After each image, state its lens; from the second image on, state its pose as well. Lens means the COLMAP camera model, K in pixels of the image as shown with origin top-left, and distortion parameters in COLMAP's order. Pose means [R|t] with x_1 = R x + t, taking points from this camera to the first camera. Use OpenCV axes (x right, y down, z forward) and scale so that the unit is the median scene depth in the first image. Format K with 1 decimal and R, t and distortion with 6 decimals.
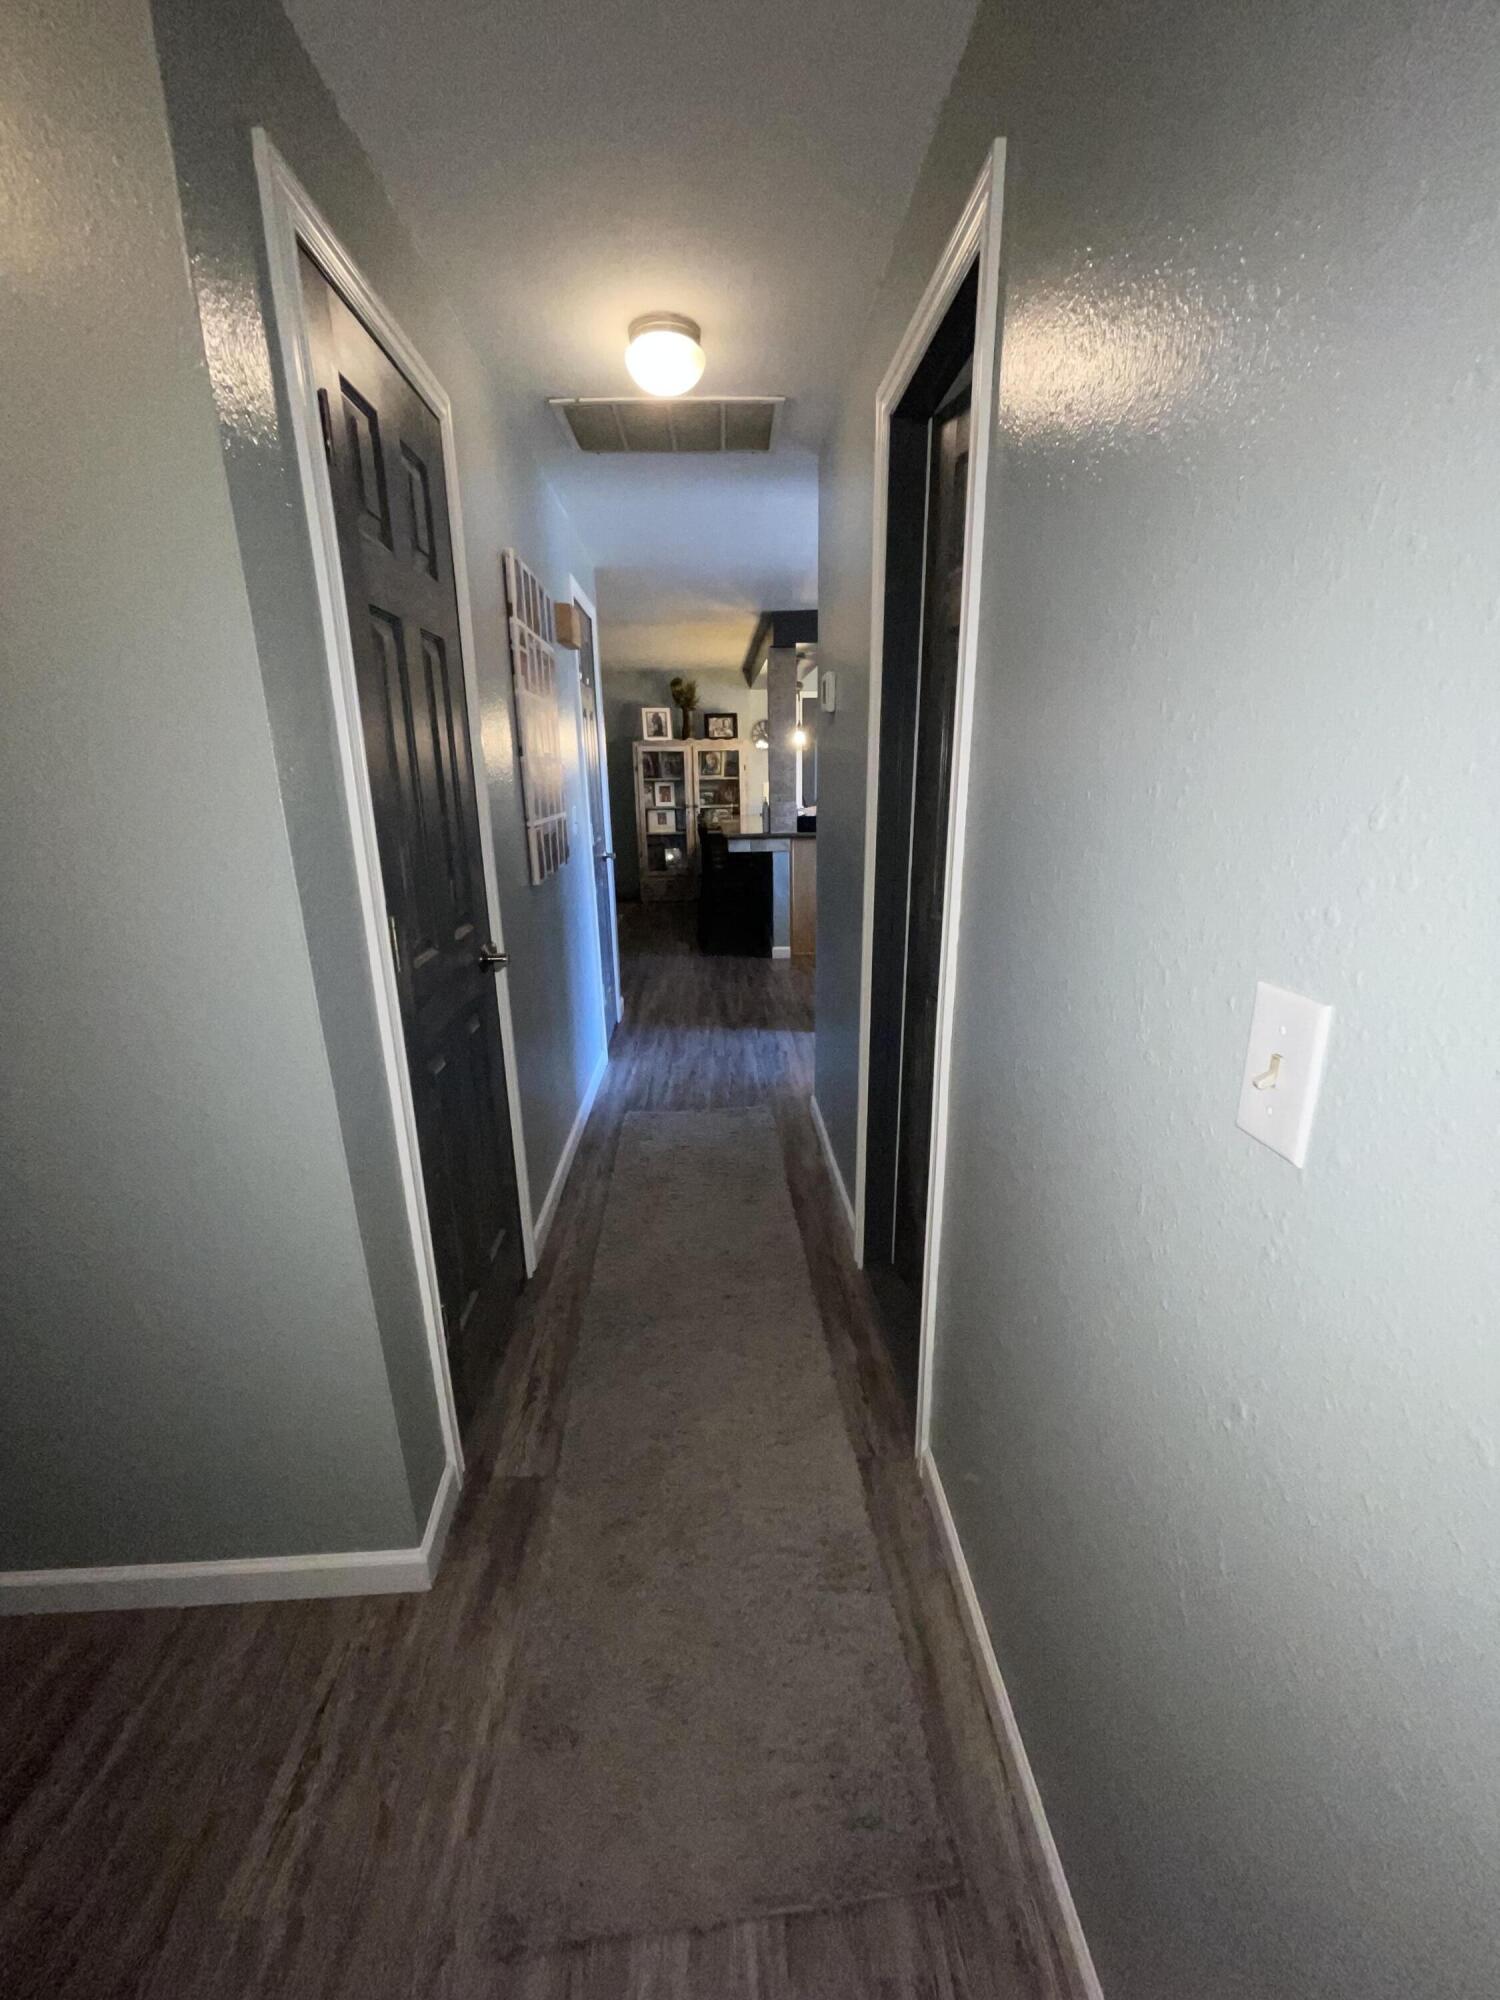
lens RADIAL K [[806.2, 0, 746.4], [0, 806.2, 1004.5], [0, 0, 1]] dist [-0.006799, -0.000215]
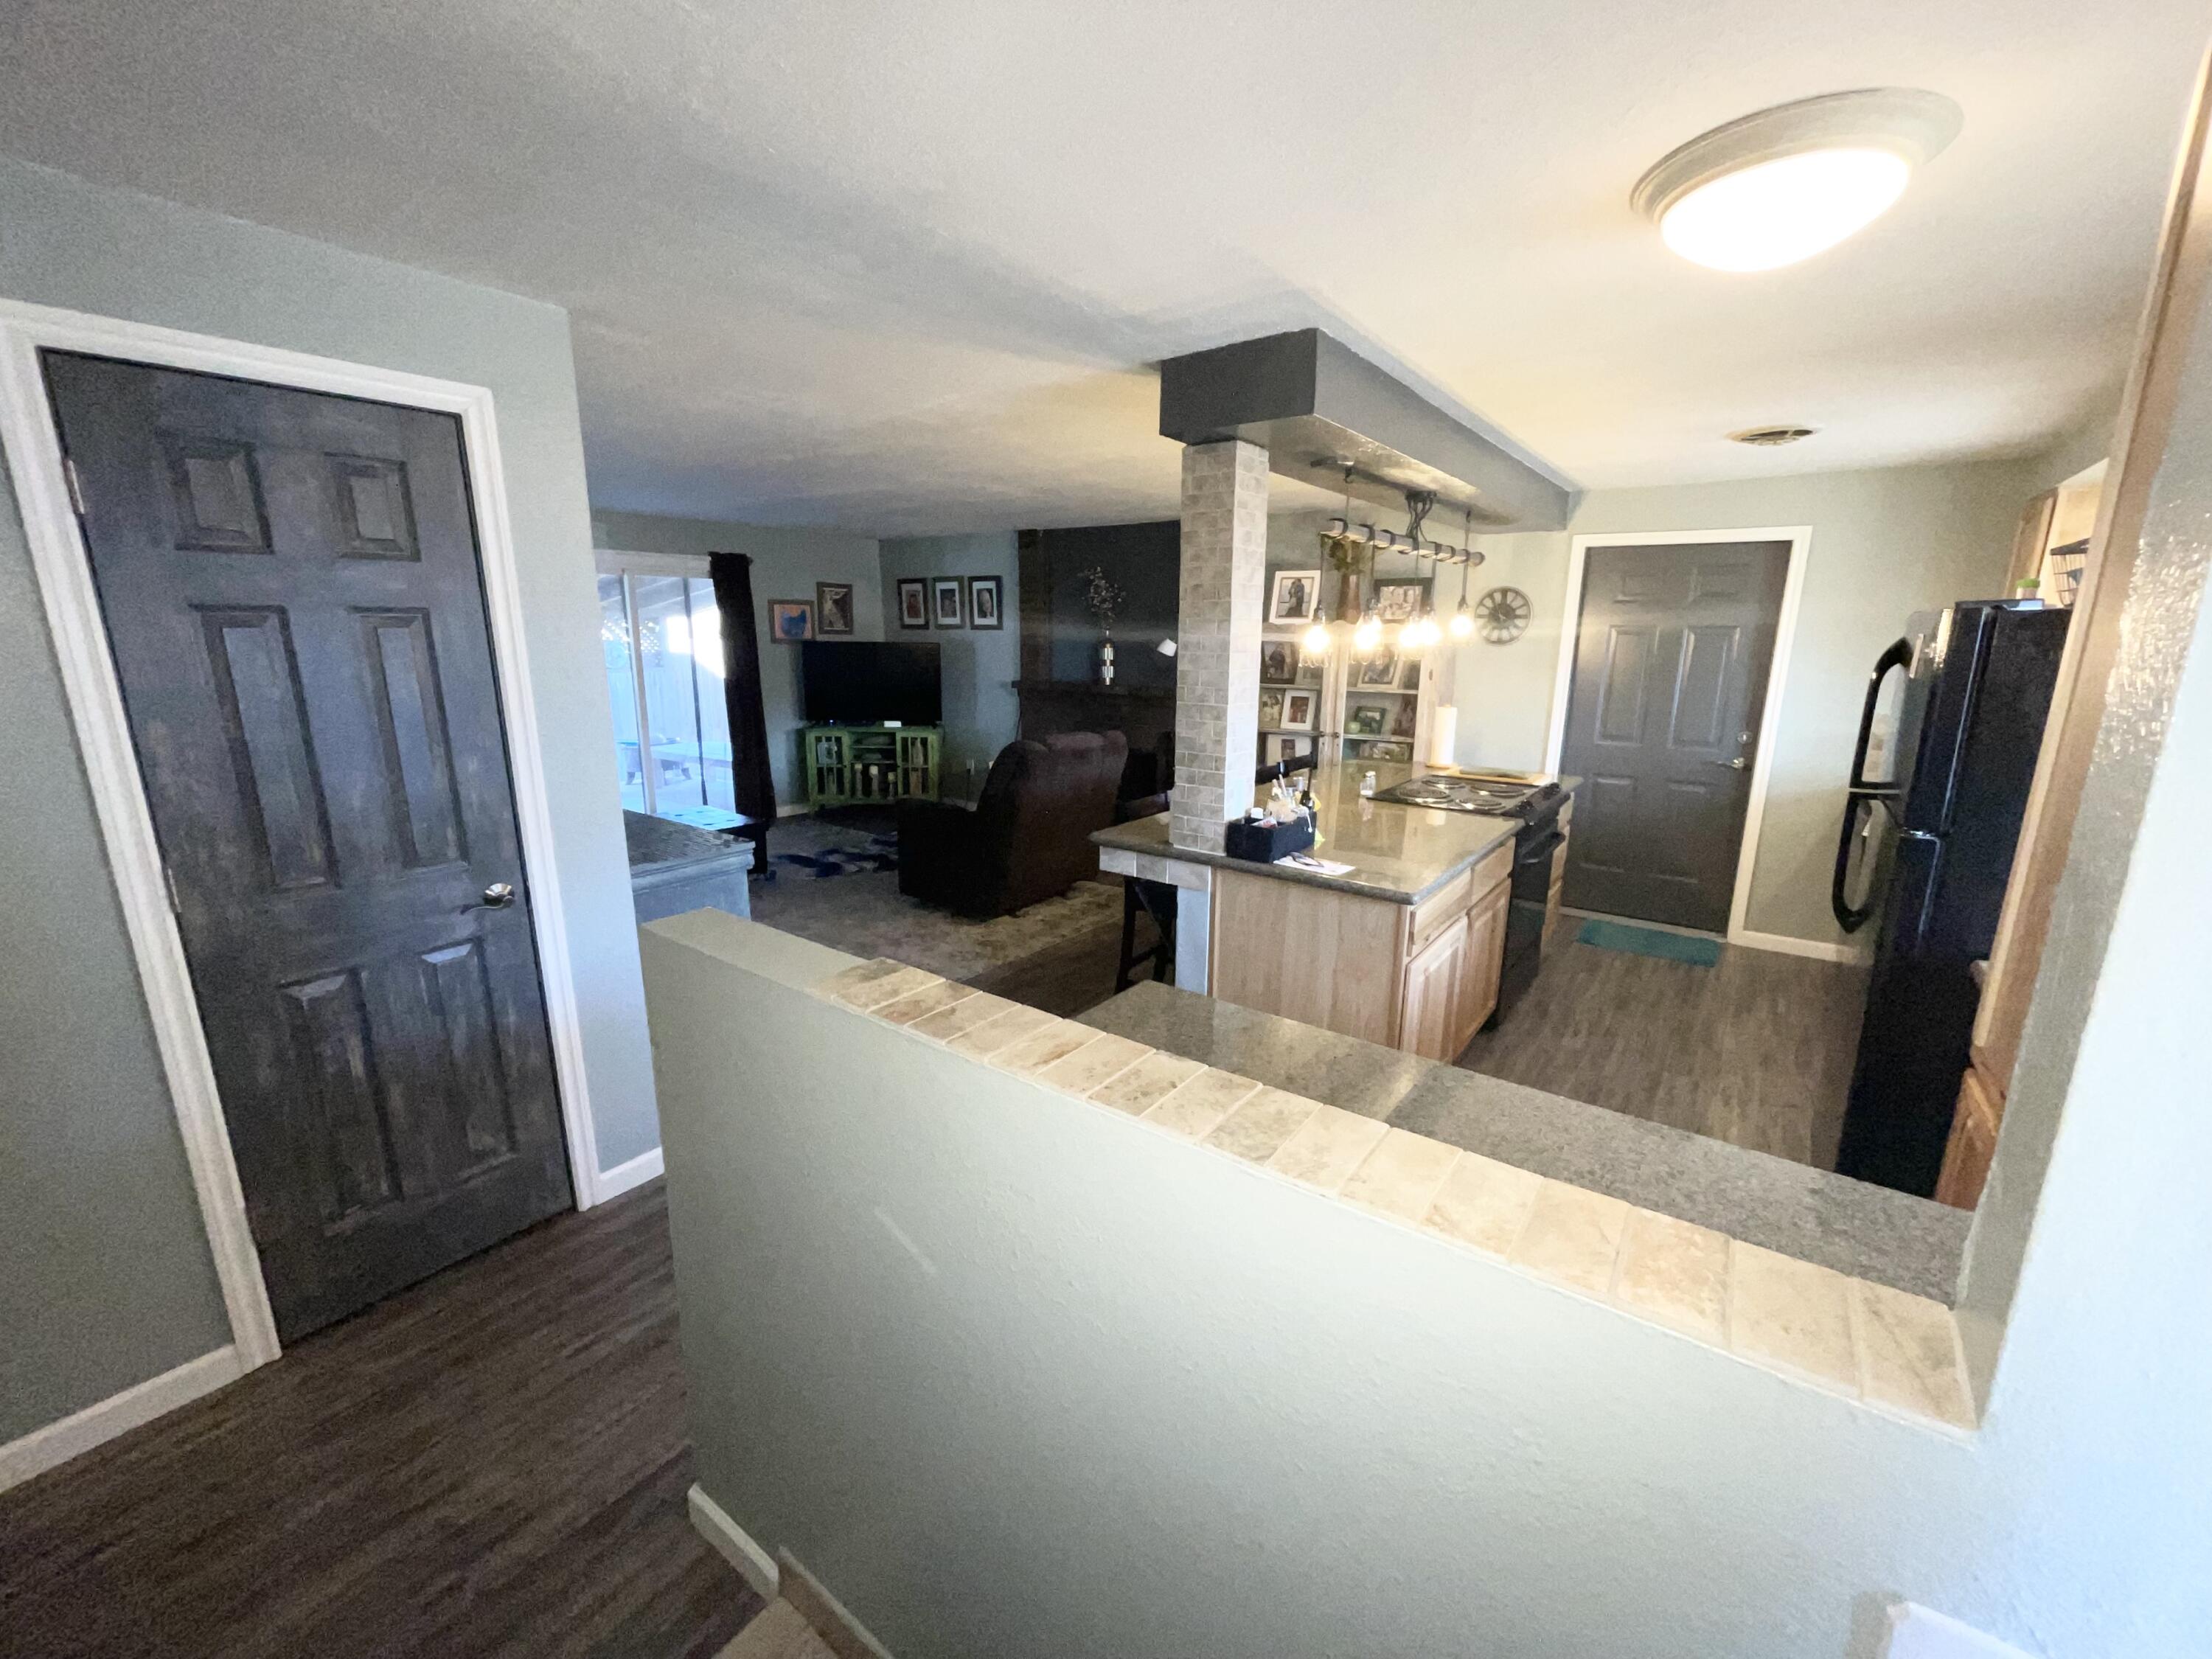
lens RADIAL K [[891.6, 0, 1108.1], [0, 891.6, 835.2], [0, 0, 1]] dist [-0.006799, -0.000215]
pose [[0.781960, 0.161272, -0.602105, 0.210127], [-0.195066, 0.980745, 0.009355, -0.150121], [0.592020, 0.110135, 0.798362, 0.397457]]
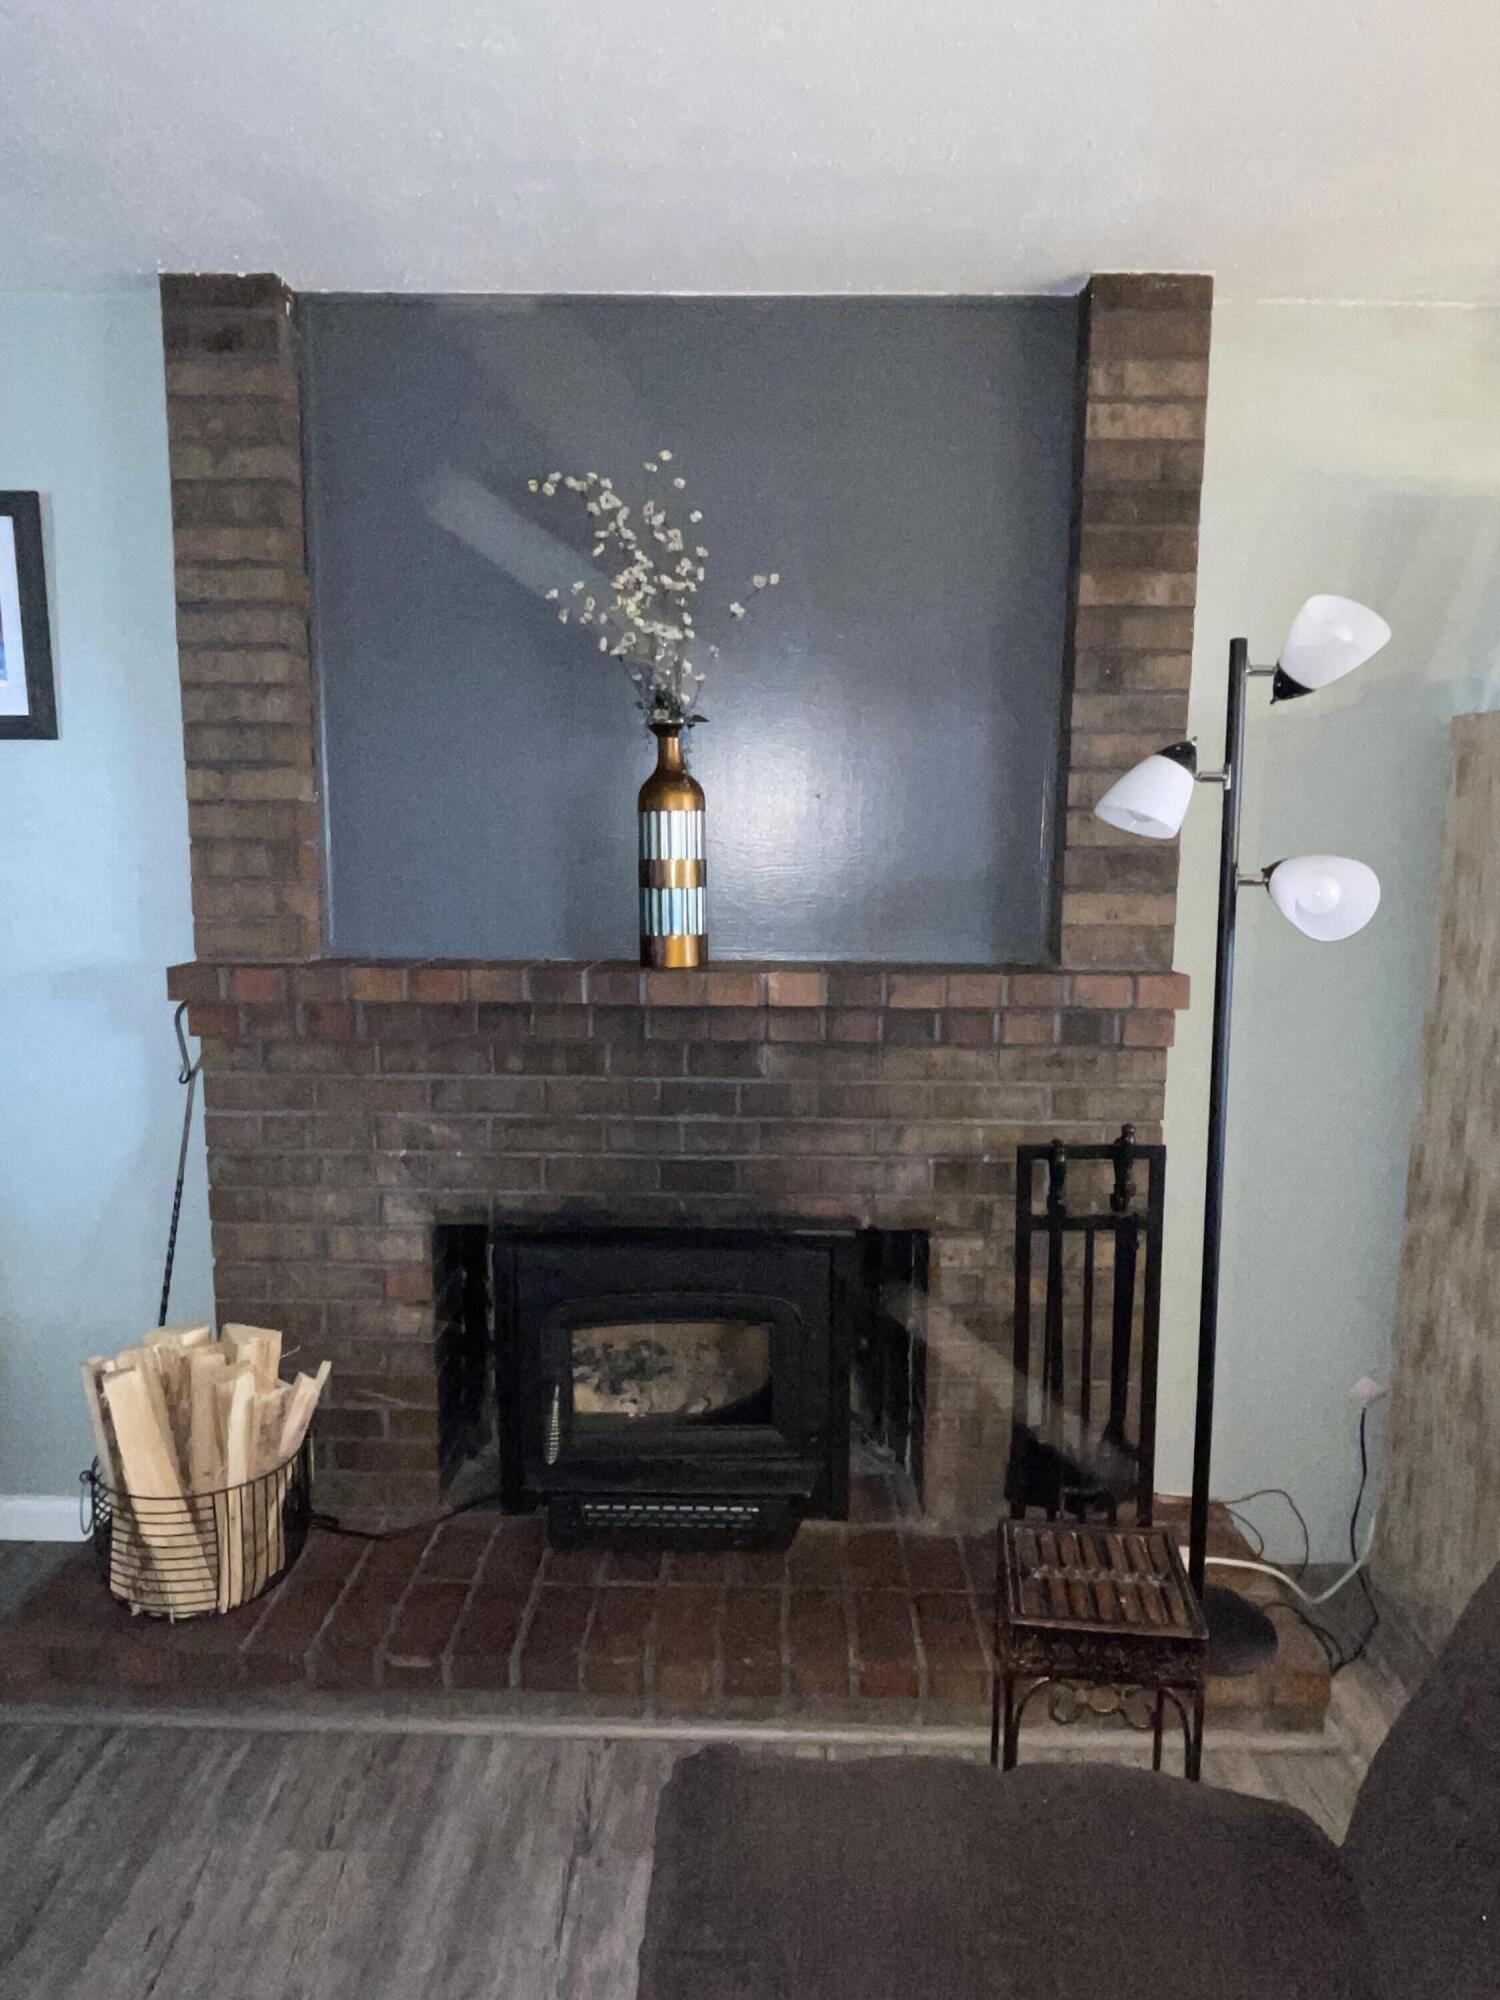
lens RADIAL K [[1257.6, 0, 746.5], [0, 1257.6, 1006.5], [0, 0, 1]] dist [-0.008639, -0.002272]
pose [[0.997804, 0.030118, -0.058991, -0.271999], [-0.038347, 0.988871, -0.143749, -0.229965], [0.054005, 0.145695, 0.987854, 0.765611]]
